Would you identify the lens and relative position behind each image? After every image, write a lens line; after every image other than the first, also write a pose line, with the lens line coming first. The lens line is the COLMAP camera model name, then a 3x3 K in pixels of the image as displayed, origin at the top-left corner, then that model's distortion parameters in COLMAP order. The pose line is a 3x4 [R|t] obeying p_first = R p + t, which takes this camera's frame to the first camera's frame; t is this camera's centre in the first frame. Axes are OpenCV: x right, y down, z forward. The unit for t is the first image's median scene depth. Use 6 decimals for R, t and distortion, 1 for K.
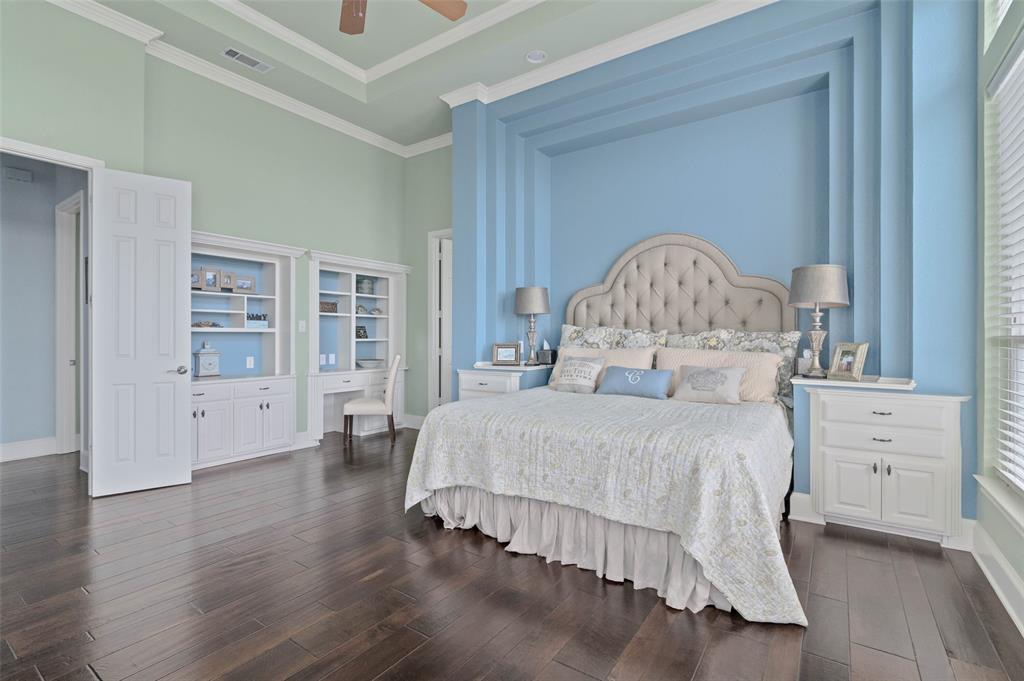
lens RADIAL K [[422.3, 0, 611.6], [0, 422.3, 334.3], [0, 0, 1]] dist [-0.001356, -0.000078]
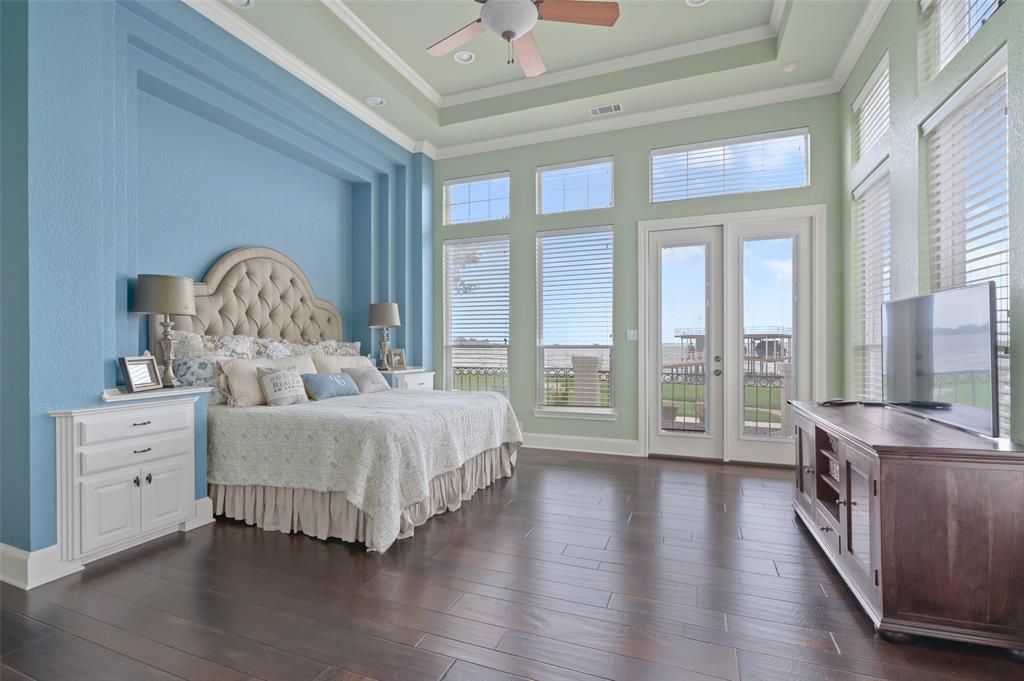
lens RADIAL K [[474.6, 0, 509.6], [0, 474.6, 344.9], [0, 0, 1]] dist [-0.001322, -0.000207]
pose [[-0.114441, -0.002301, 0.993427, -1.051635], [-0.001487, 0.999997, 0.002145, -0.000283], [-0.993429, -0.001232, -0.114444, 0.516414]]
